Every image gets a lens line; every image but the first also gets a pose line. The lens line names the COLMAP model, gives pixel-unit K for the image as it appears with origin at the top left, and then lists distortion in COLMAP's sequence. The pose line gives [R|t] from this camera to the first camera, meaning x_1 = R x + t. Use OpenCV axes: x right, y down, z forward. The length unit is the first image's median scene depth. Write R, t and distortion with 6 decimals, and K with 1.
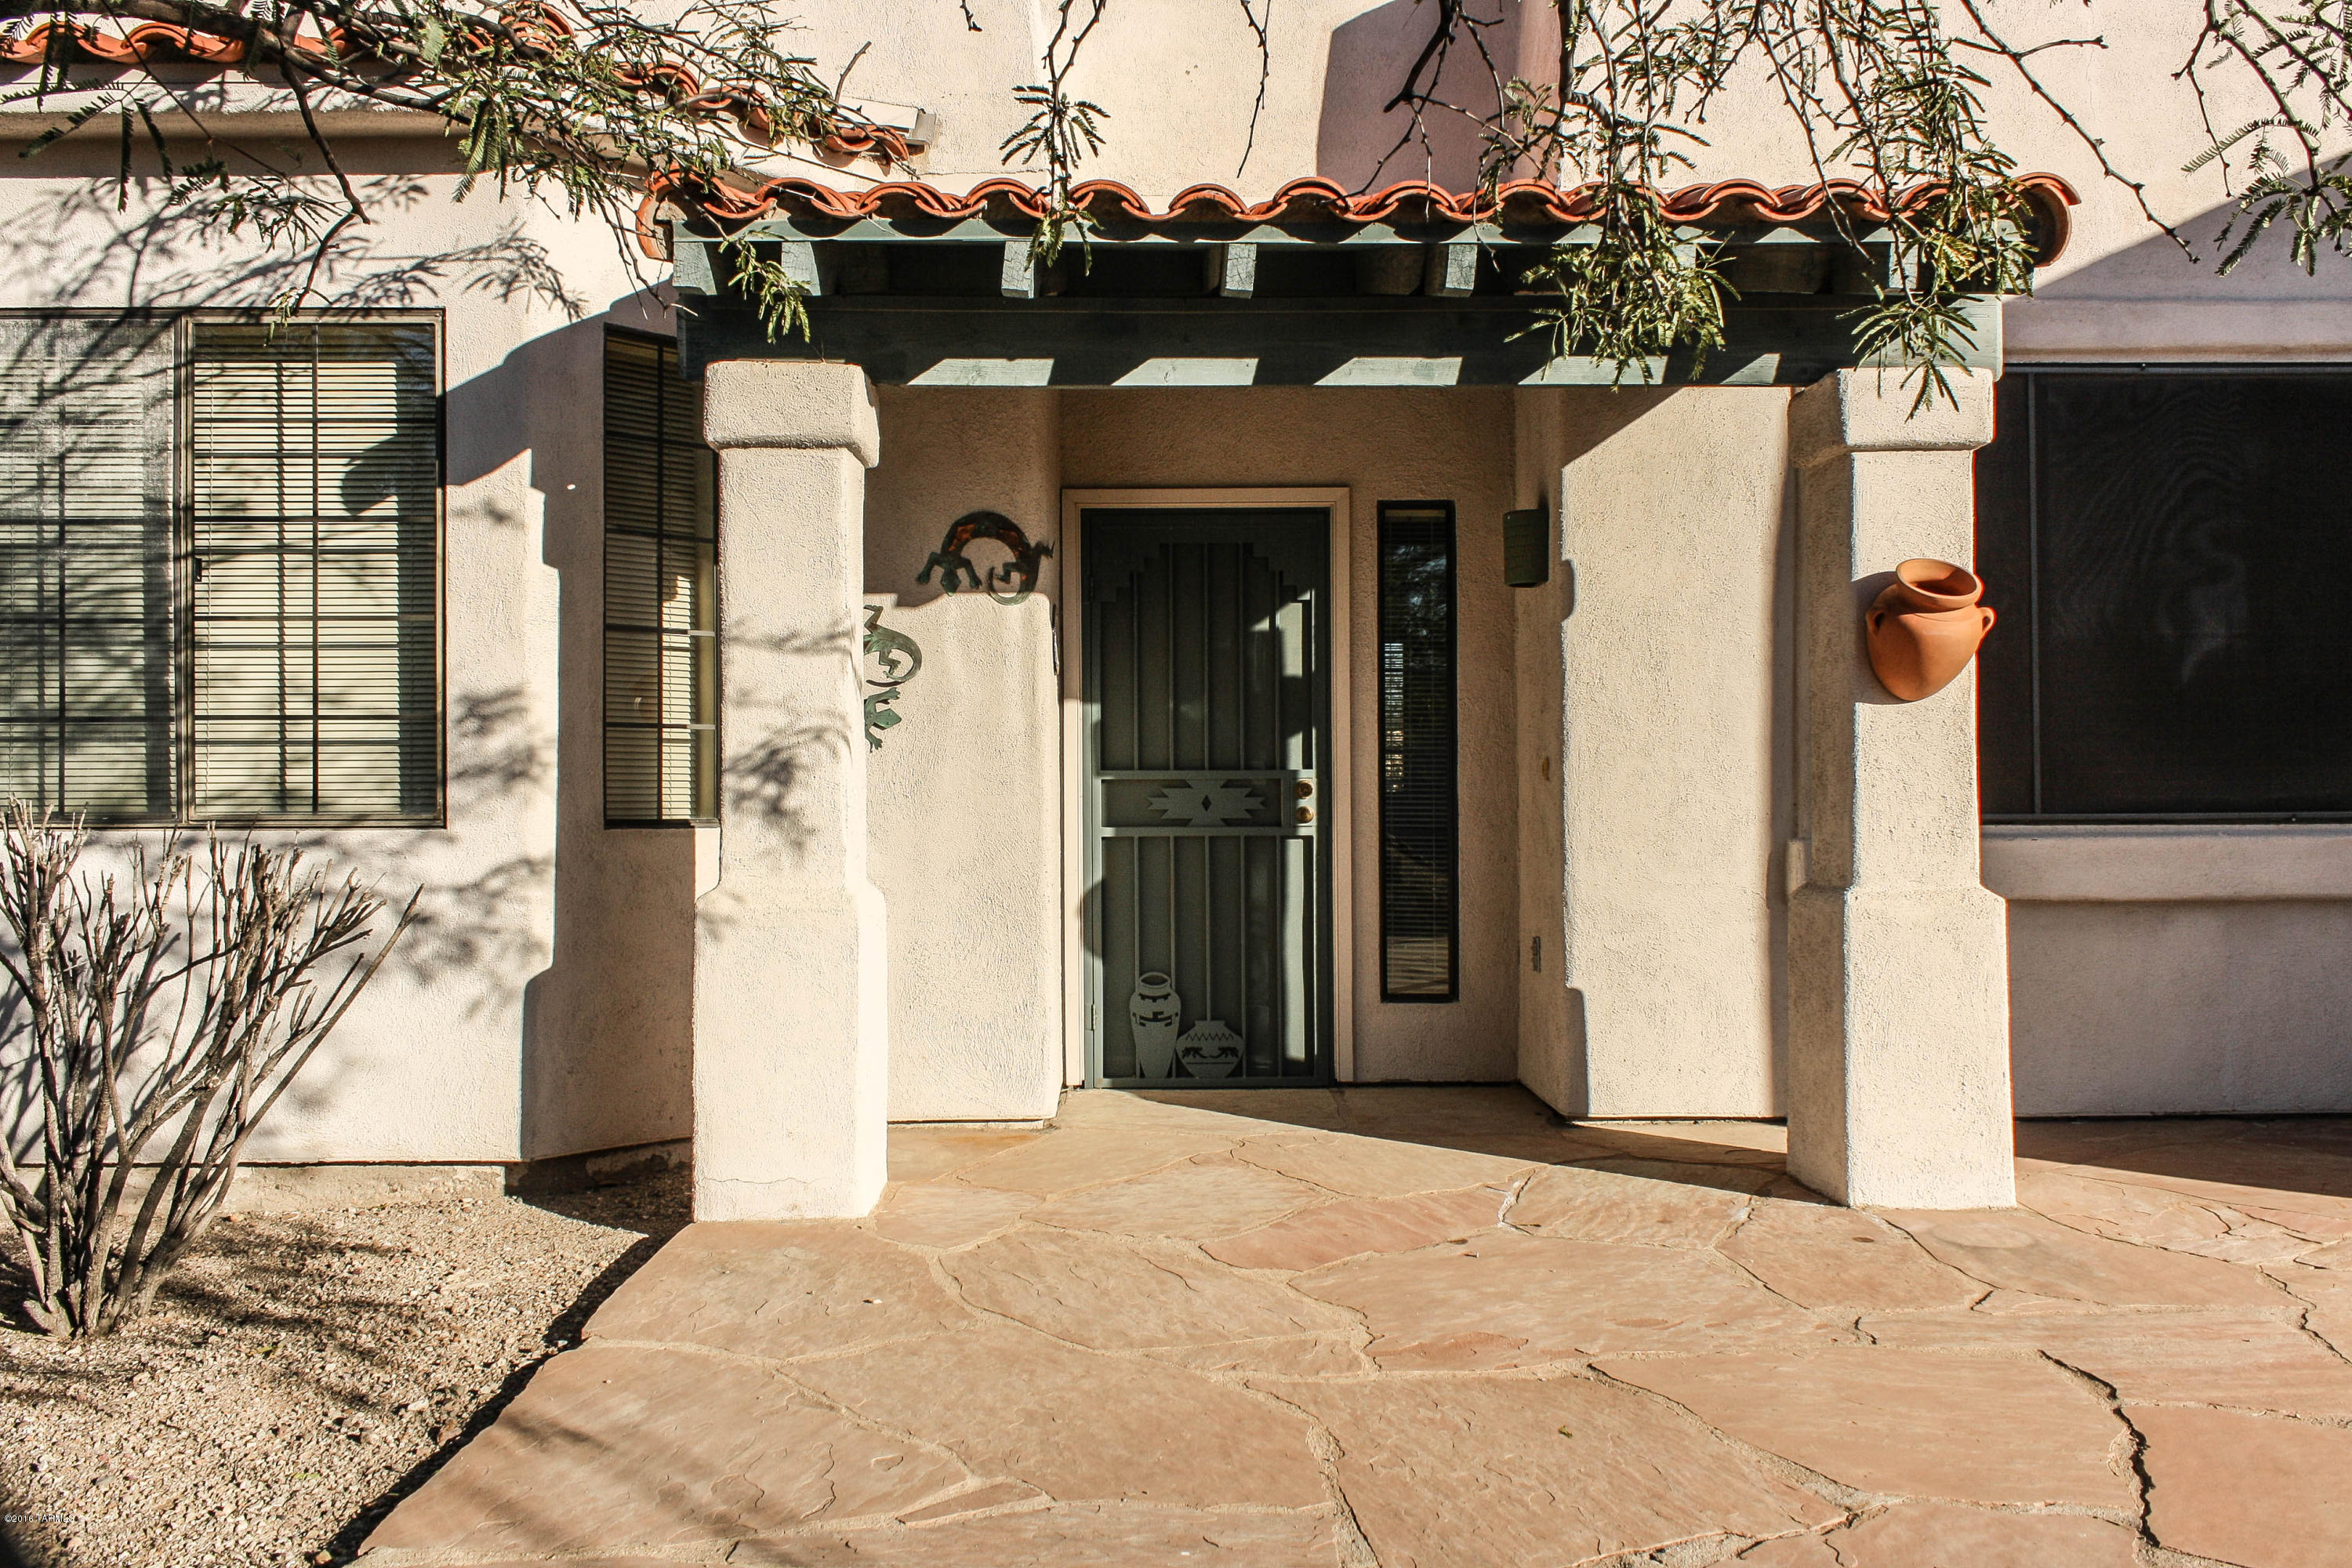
lens RADIAL K [[2010.7, 0, 1176.0], [0, 2010.7, 784.0], [0, 0, 1]] dist [-0.005718, -0.009093]
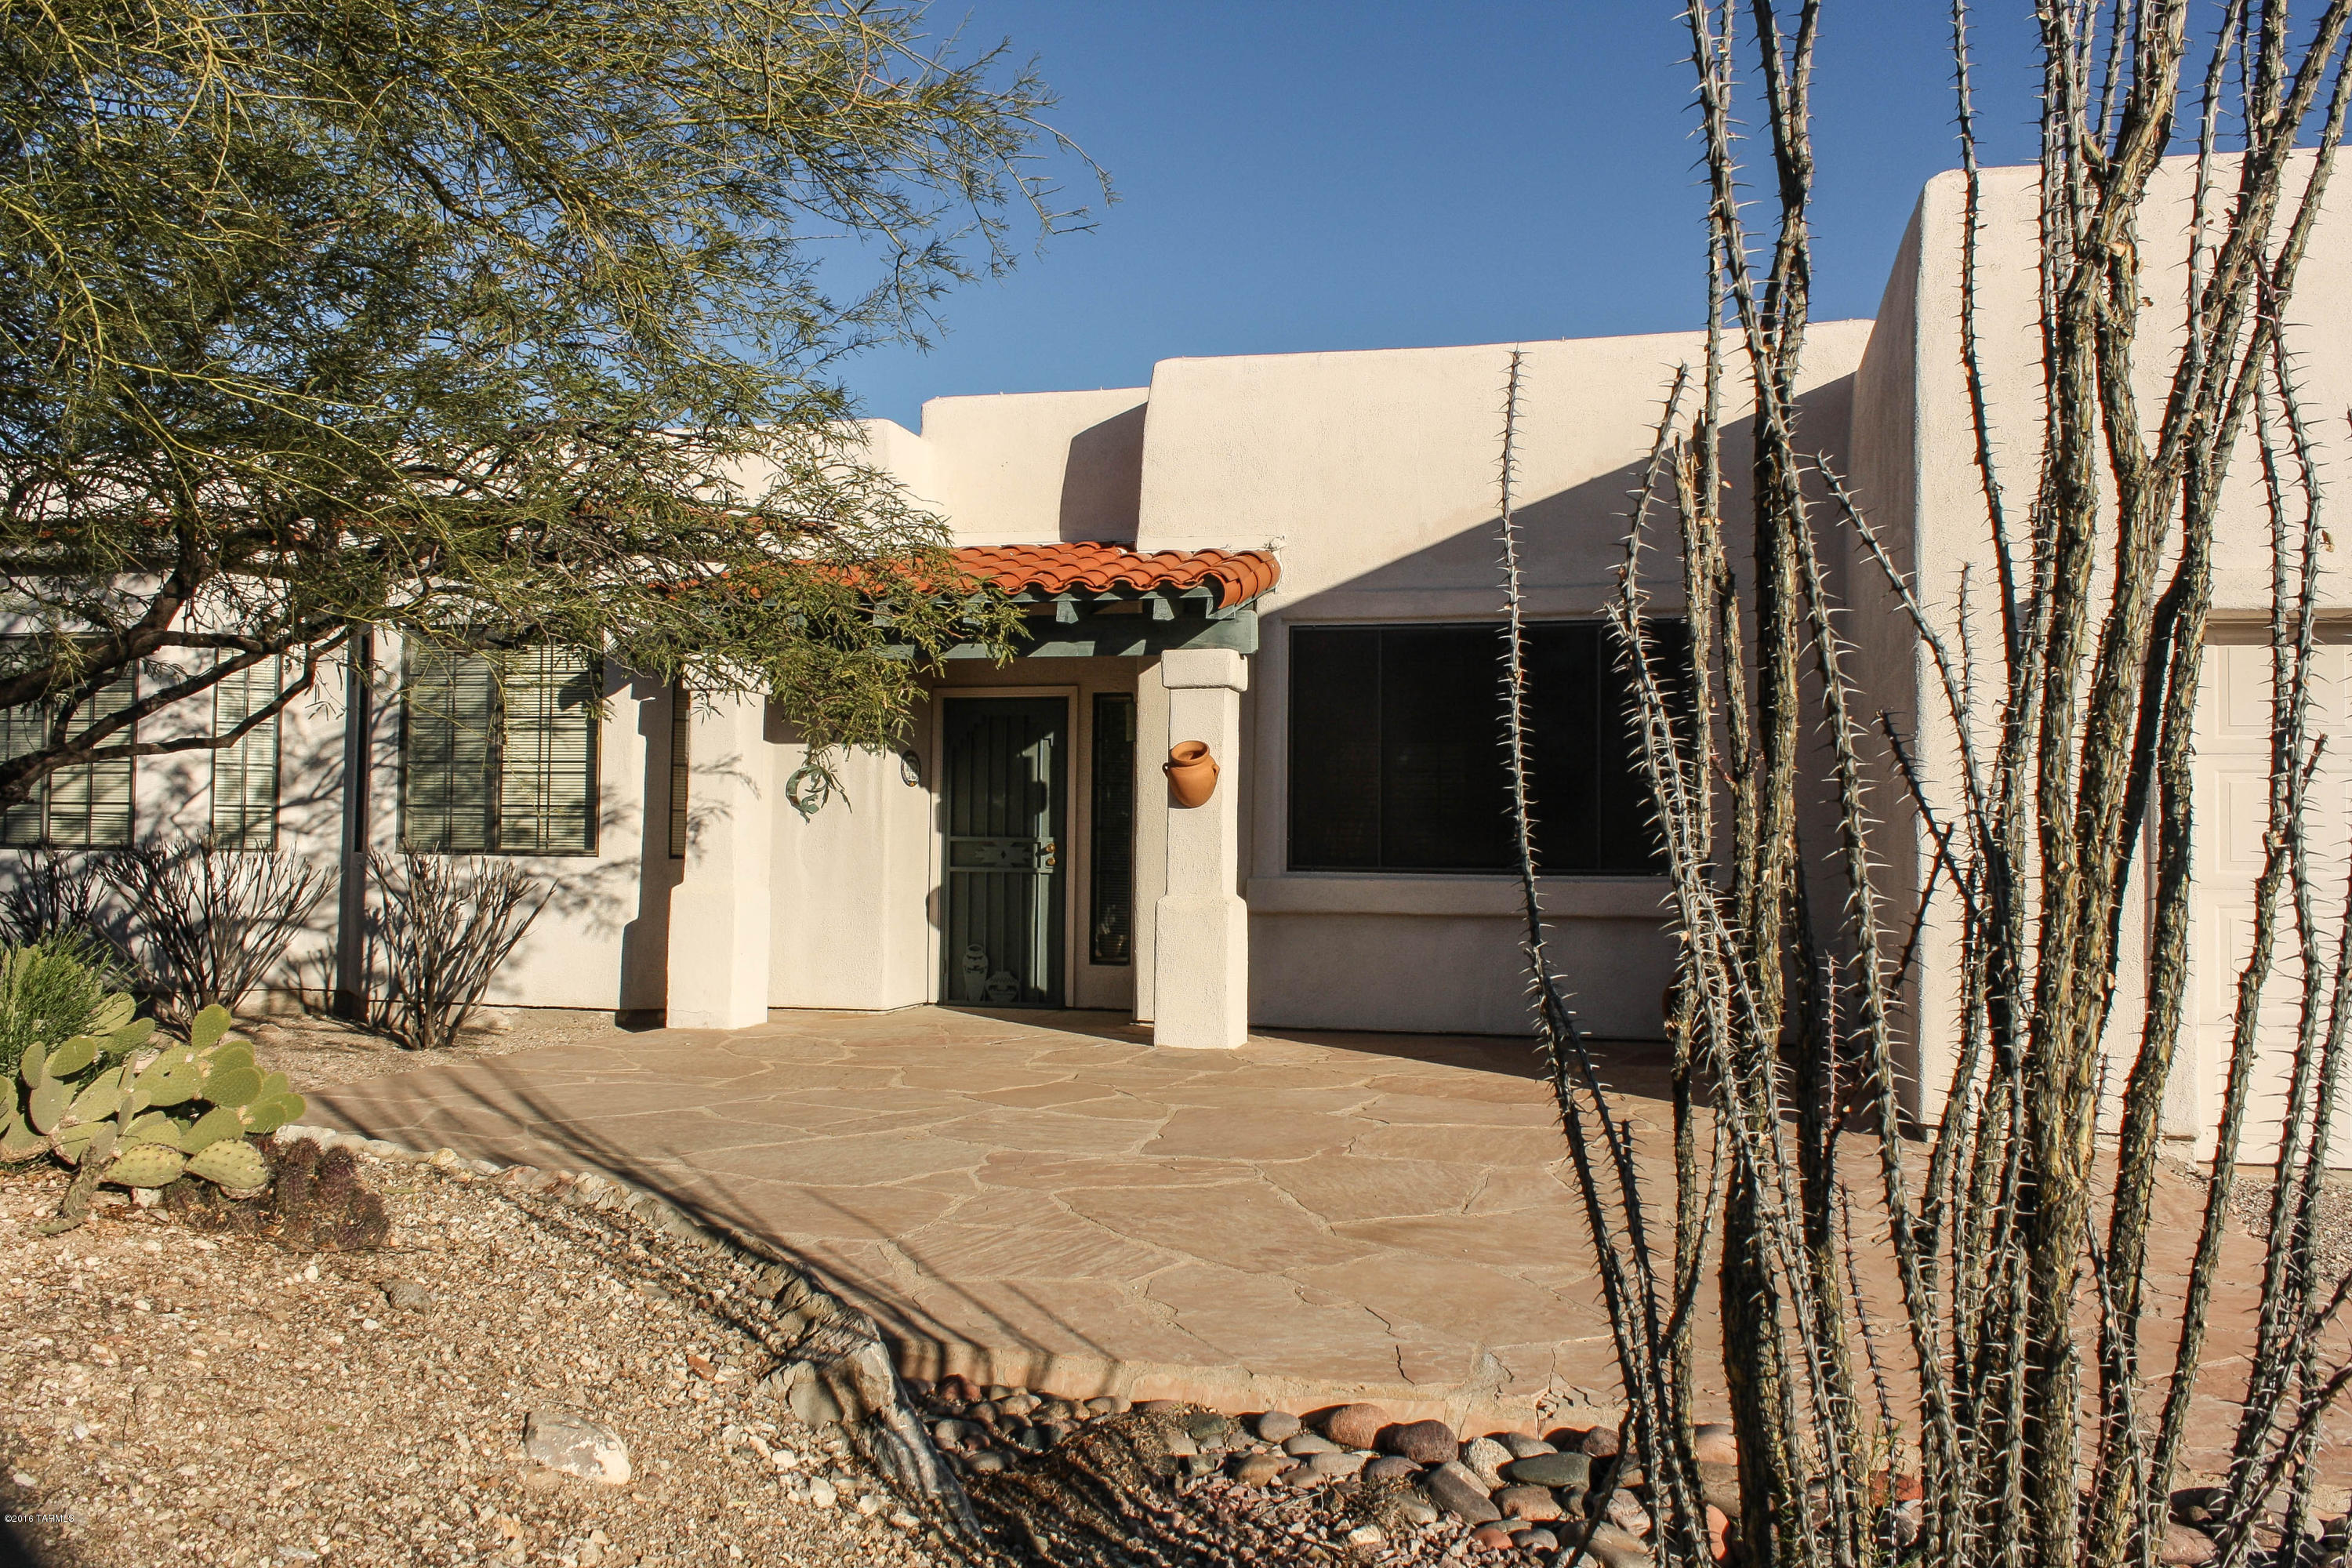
lens RADIAL K [[2010.7, 0, 1176.0], [0, 2010.7, 784.0], [0, 0, 1]] dist [-0.005718, -0.009093]
pose [[0.965435, 0.011845, -0.260375, 0.781922], [-0.021819, 0.999133, -0.035451, 0.008070], [0.259729, 0.039907, 0.964857, -0.910744]]
